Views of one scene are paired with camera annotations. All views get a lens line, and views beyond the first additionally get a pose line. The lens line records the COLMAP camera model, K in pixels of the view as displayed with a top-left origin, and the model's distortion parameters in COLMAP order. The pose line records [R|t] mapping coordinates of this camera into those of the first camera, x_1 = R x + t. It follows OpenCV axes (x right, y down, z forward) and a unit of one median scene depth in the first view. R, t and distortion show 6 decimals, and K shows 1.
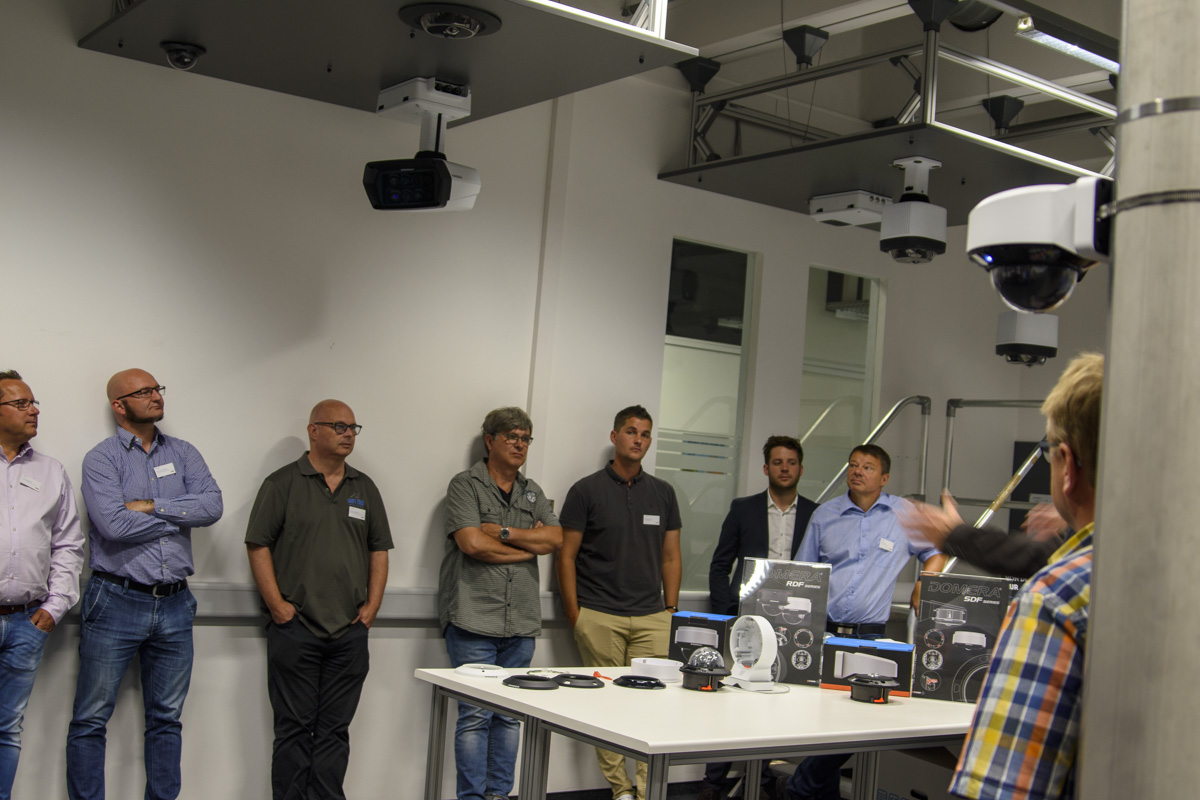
lens RADIAL K [[1502.8, 0, 615.2], [0, 1502.8, 401.2], [0, 0, 1]] dist [-0.115439, 0.014405]
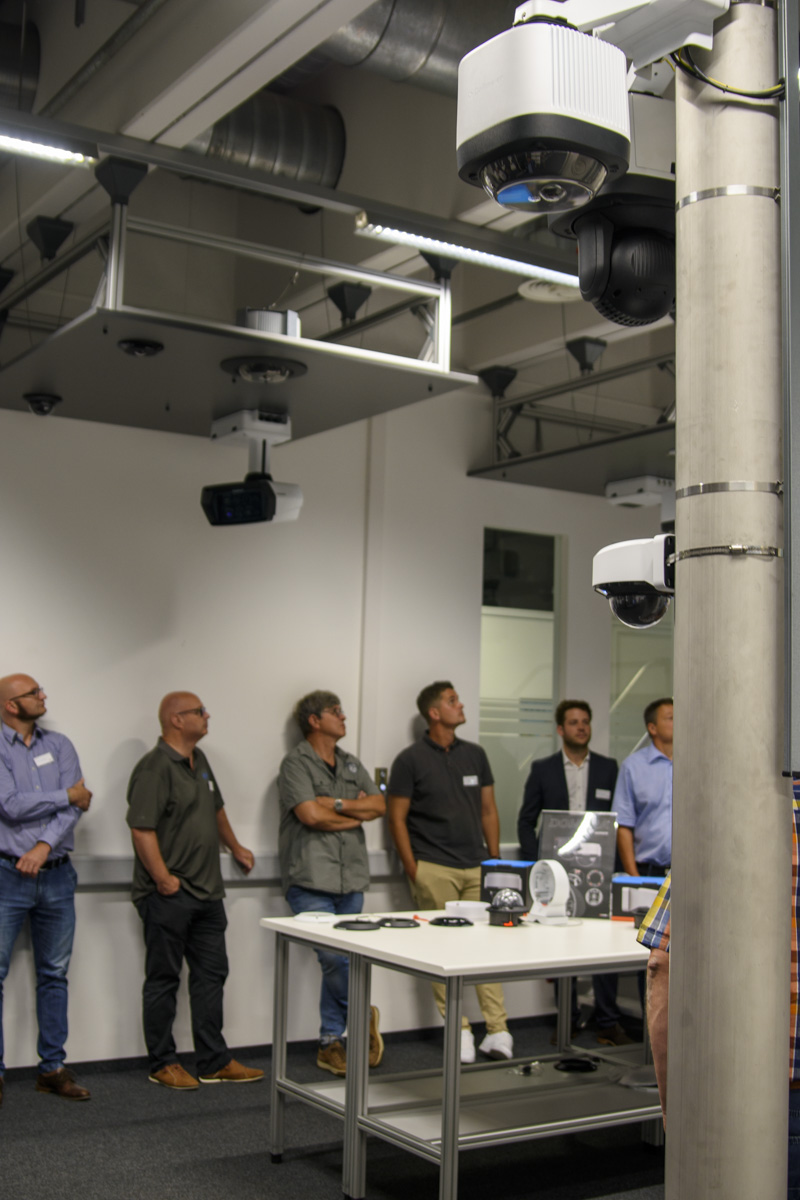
lens RADIAL K [[1447.8, 0, 400.0], [0, 1447.8, 600.0], [0, 0, 1]] dist [-0.121826, -0.031577]
pose [[0.997331, -0.055801, -0.047096, 0.036879], [0.053523, 0.997397, -0.048316, -0.009792], [0.049669, 0.045667, 0.997721, -0.117755]]
